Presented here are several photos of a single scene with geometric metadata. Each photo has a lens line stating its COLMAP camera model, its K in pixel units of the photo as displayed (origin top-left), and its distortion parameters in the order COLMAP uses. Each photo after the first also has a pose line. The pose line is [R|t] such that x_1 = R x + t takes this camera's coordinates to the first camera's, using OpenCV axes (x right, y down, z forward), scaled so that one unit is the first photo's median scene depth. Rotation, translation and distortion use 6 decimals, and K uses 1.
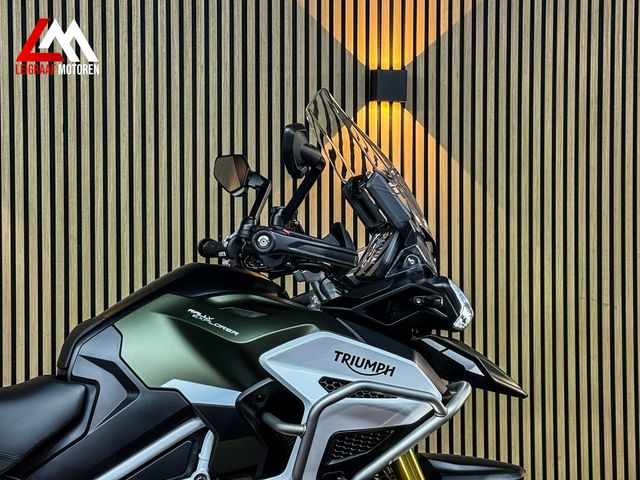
lens RADIAL K [[1381.8, 0, 322.6], [0, 1381.8, 236.1], [0, 0, 1]] dist [0.136950, 0.082536]
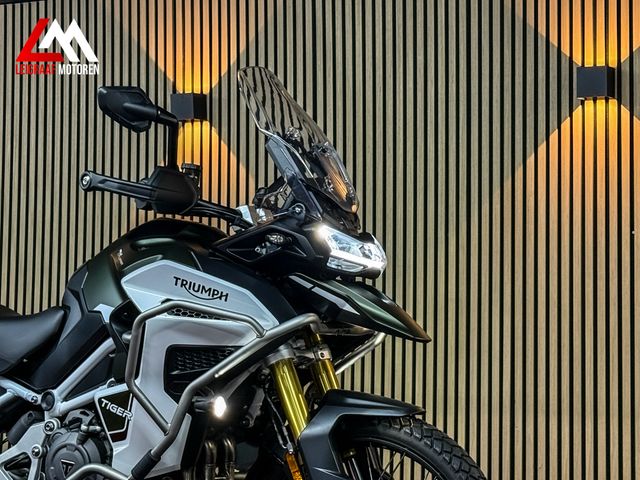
lens RADIAL K [[1381.8, 0, 322.6], [0, 1381.8, 236.1], [0, 0, 1]] dist [0.136950, 0.082536]
pose [[0.785825, -0.023646, -0.617997, 0.809335], [-0.023871, 0.997364, -0.068515, 0.121265], [0.617988, 0.068593, 0.783190, 0.139420]]
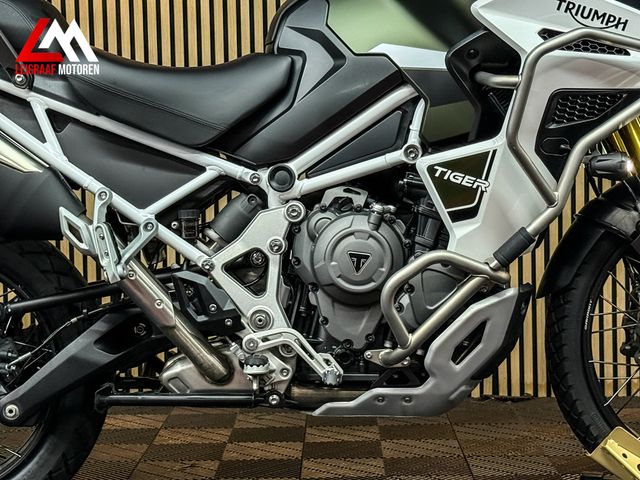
lens RADIAL K [[1381.8, 0, 322.6], [0, 1381.8, 236.1], [0, 0, 1]] dist [0.136950, 0.082536]
pose [[0.977286, 0.002399, -0.211913, 0.049854], [0.010183, 0.998249, 0.058262, 0.174685], [0.211681, -0.059097, 0.975550, 0.078353]]
